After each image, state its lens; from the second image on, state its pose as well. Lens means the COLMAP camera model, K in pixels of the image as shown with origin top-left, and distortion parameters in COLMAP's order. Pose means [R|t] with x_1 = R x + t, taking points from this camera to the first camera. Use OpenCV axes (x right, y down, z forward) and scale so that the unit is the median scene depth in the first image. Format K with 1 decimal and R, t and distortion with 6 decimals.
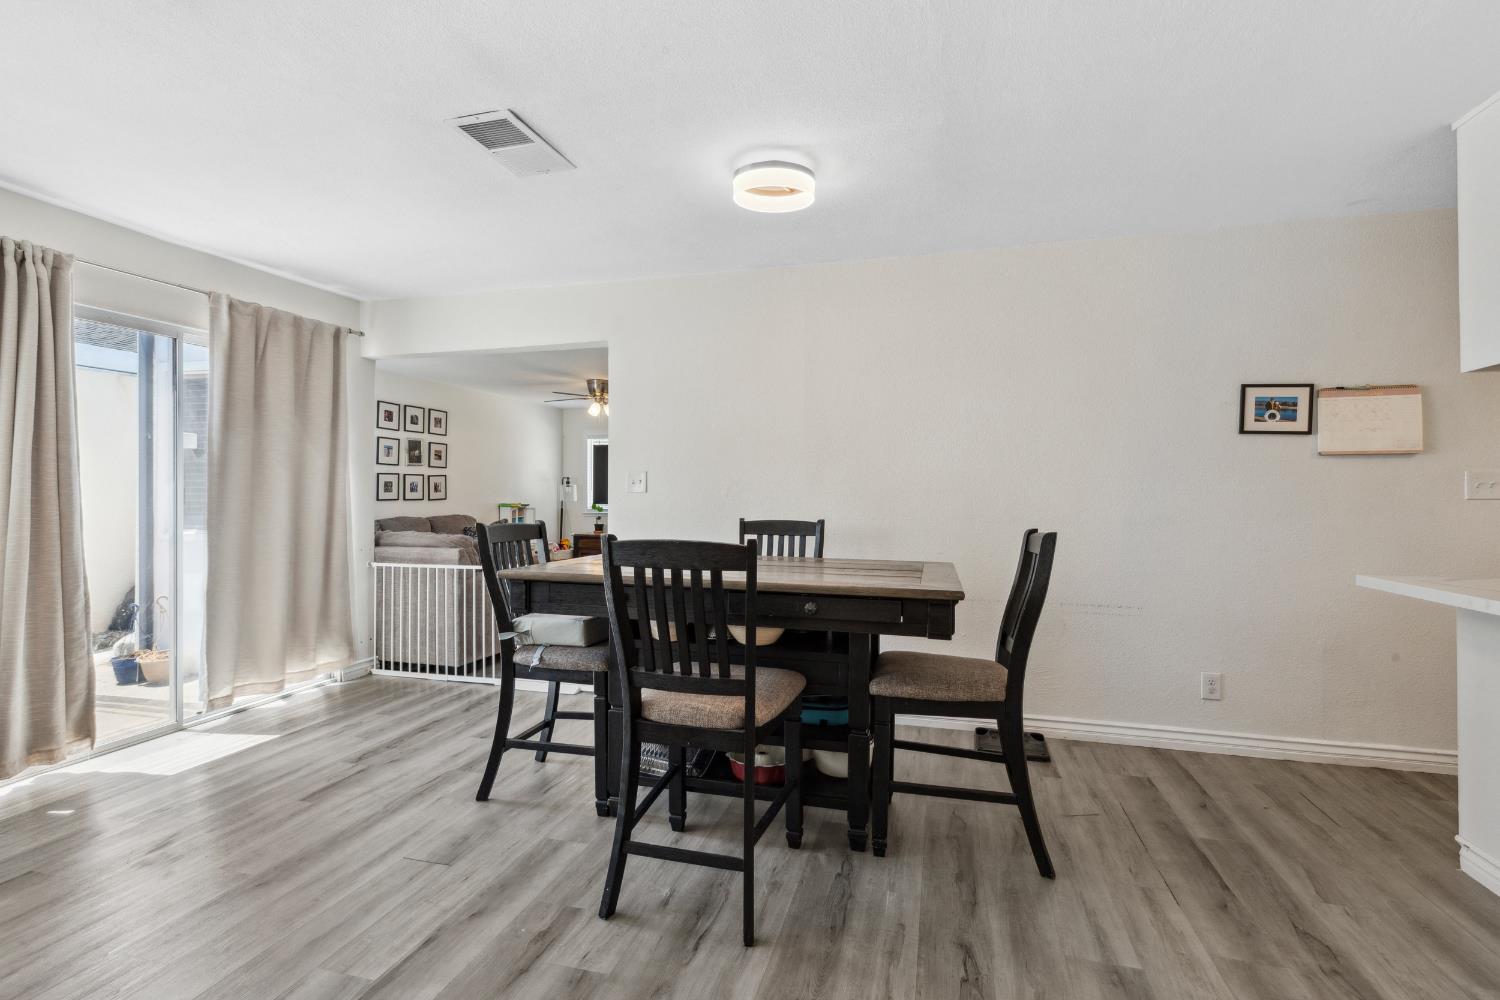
lens RADIAL K [[685.6, 0, 754.0], [0, 685.6, 485.2], [0, 0, 1]] dist [0.007291, -0.001042]
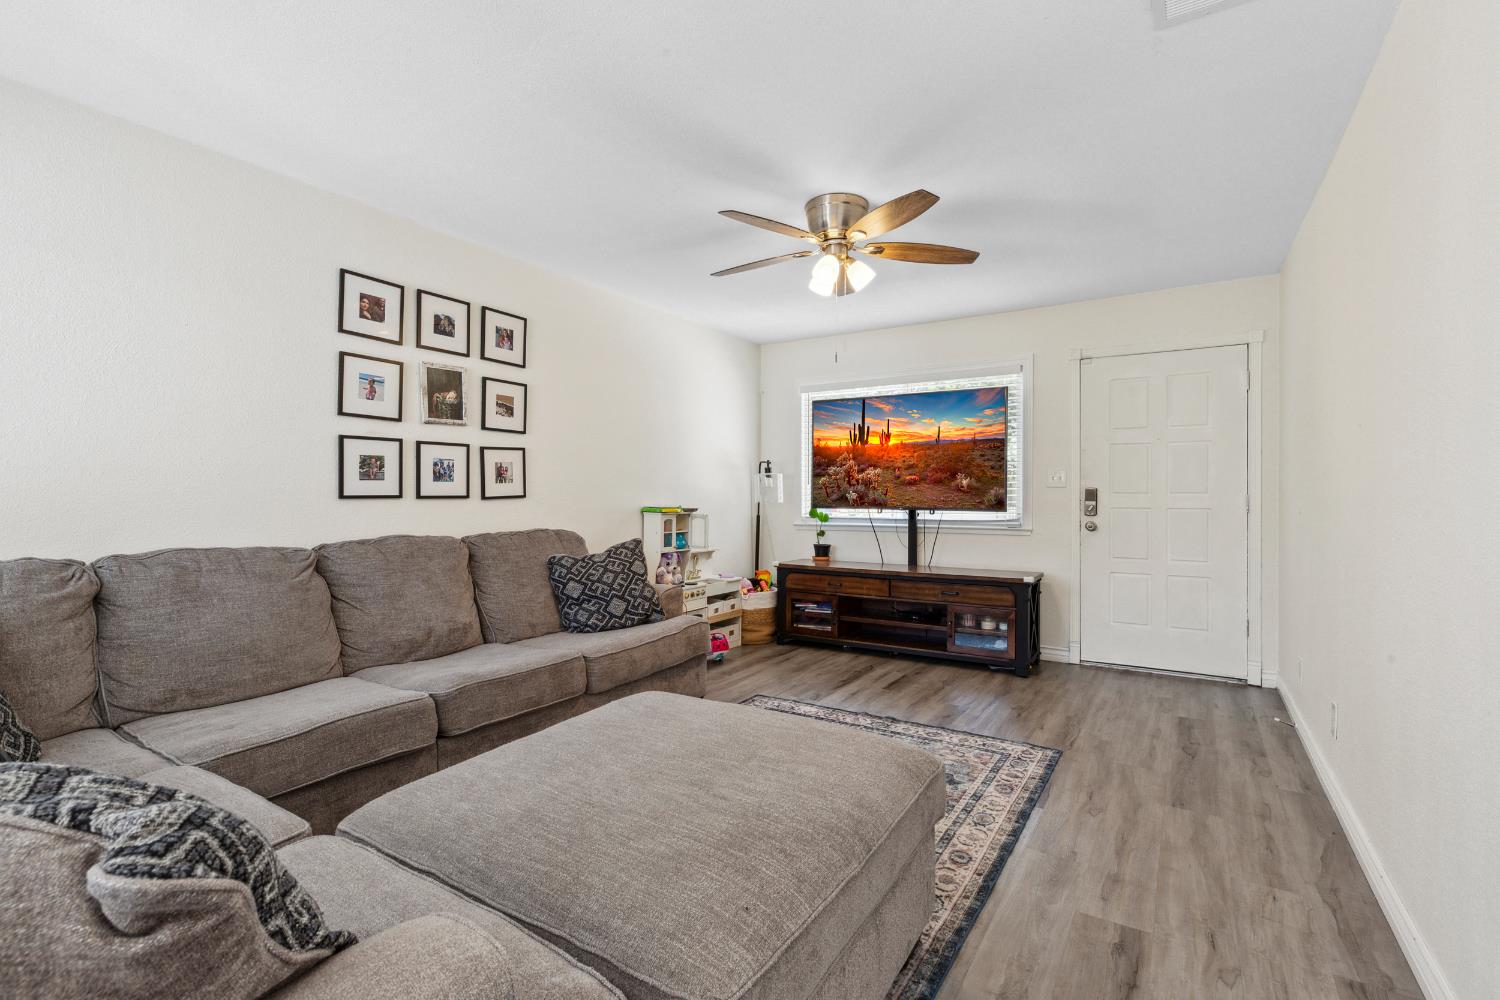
lens RADIAL K [[685.6, 0, 754.9], [0, 685.6, 493.7], [0, 0, 1]] dist [0.007291, -0.001042]
pose [[0.956798, 0.001827, -0.290748, -0.156605], [0.000572, 0.999966, 0.008168, 0.014655], [0.290753, -0.007982, 0.956765, 0.609800]]
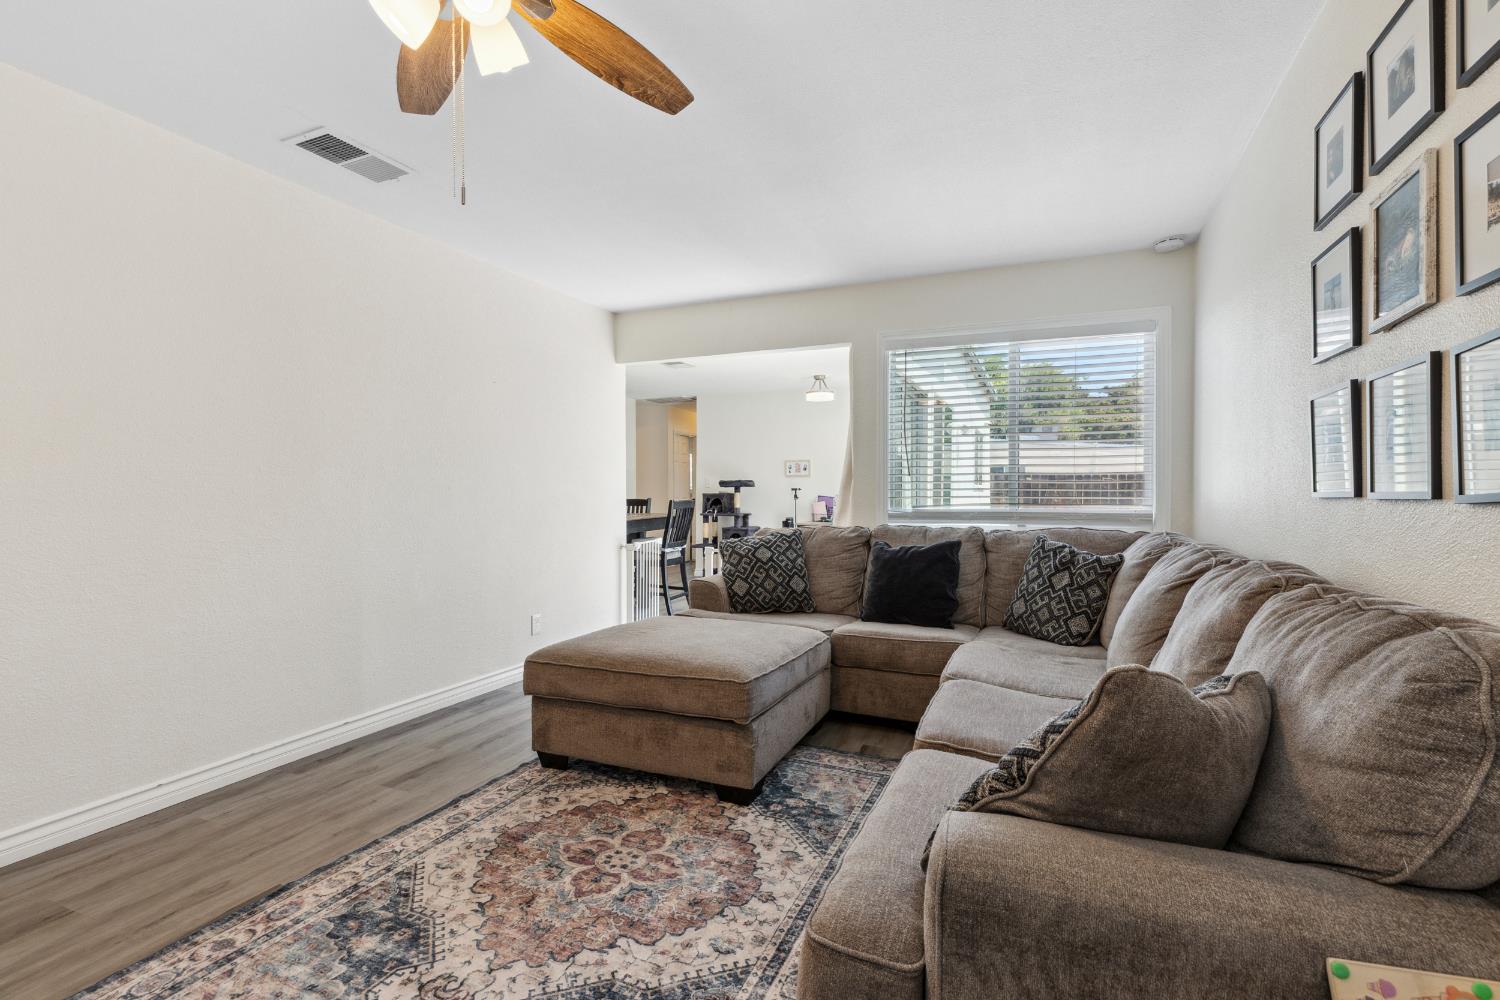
lens RADIAL K [[685.6, 0, 755.5], [0, 685.6, 499.5], [0, 0, 1]] dist [0.007291, -0.001042]
pose [[-0.990871, 0.002142, 0.134795, -0.337579], [0.001878, 0.999996, -0.002088, 0.021615], [-0.134799, -0.001816, -0.990871, 1.203725]]
